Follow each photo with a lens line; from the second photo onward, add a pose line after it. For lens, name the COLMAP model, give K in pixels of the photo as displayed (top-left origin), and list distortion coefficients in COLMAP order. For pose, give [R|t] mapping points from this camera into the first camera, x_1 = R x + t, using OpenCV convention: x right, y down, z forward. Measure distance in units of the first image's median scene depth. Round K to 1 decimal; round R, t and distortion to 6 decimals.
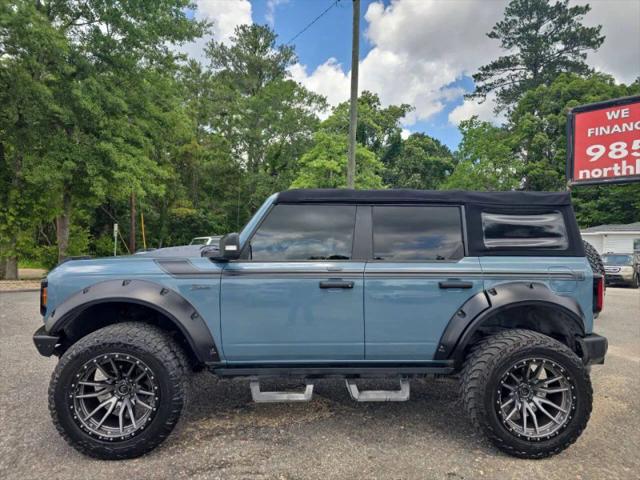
lens RADIAL K [[436.2, 0, 320.4], [0, 436.2, 238.7], [0, 0, 1]] dist [0.061202, -0.061577]
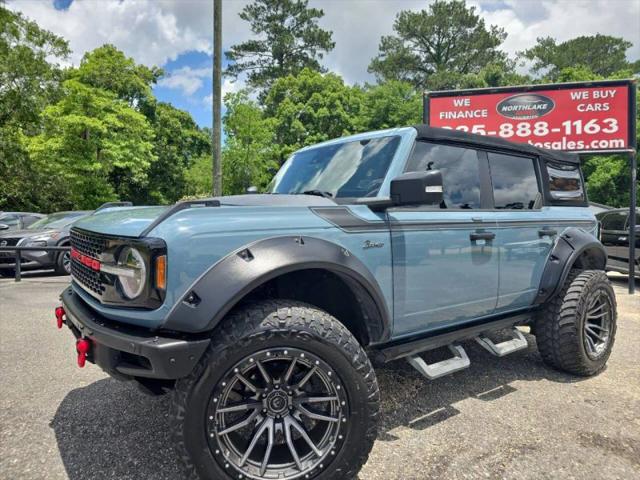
lens RADIAL K [[436.2, 0, 324.8], [0, 436.2, 236.7], [0, 0, 1]] dist [0.061202, -0.061577]
pose [[0.823980, -0.033646, 0.565619, -0.343847], [0.008519, 0.998858, 0.047007, 0.029270], [-0.566555, -0.033914, 0.823326, 0.198200]]
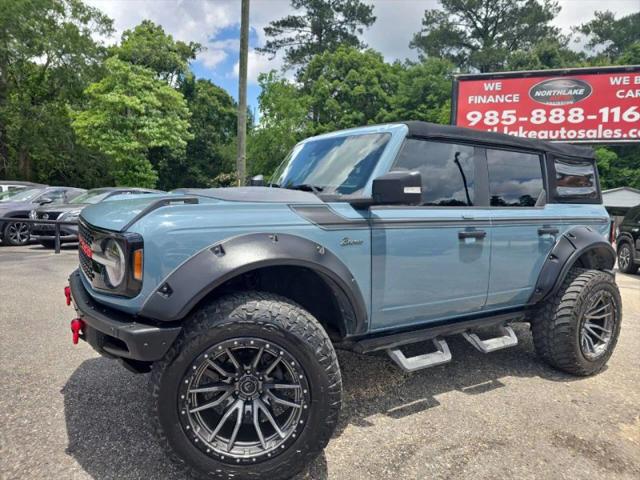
lens RADIAL K [[436.2, 0, 323.7], [0, 436.2, 240.3], [0, 0, 1]] dist [0.061202, -0.061577]
pose [[0.869196, -0.033199, 0.493352, -0.314797], [-0.020085, 0.994550, 0.102312, 0.015335], [-0.494059, -0.098838, 0.863792, 0.164671]]
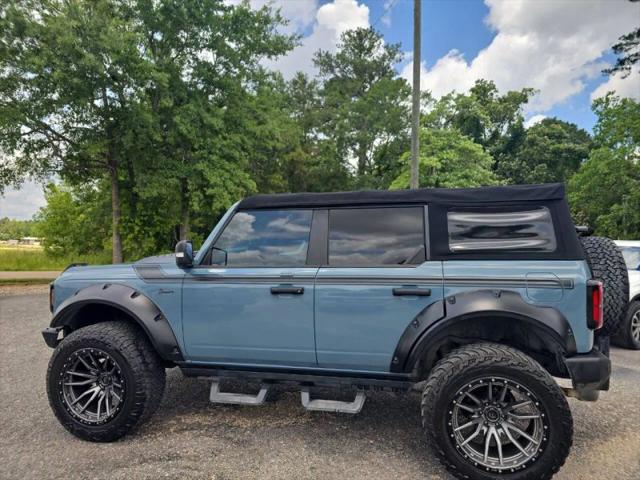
lens RADIAL K [[436.2, 0, 315.8], [0, 436.2, 239.5], [0, 0, 1]] dist [0.061202, -0.061577]
pose [[0.958925, -0.020276, -0.282934, 0.176205], [0.019877, 0.999793, -0.004282, -0.002052], [0.282963, -0.001518, 0.959130, 0.029264]]
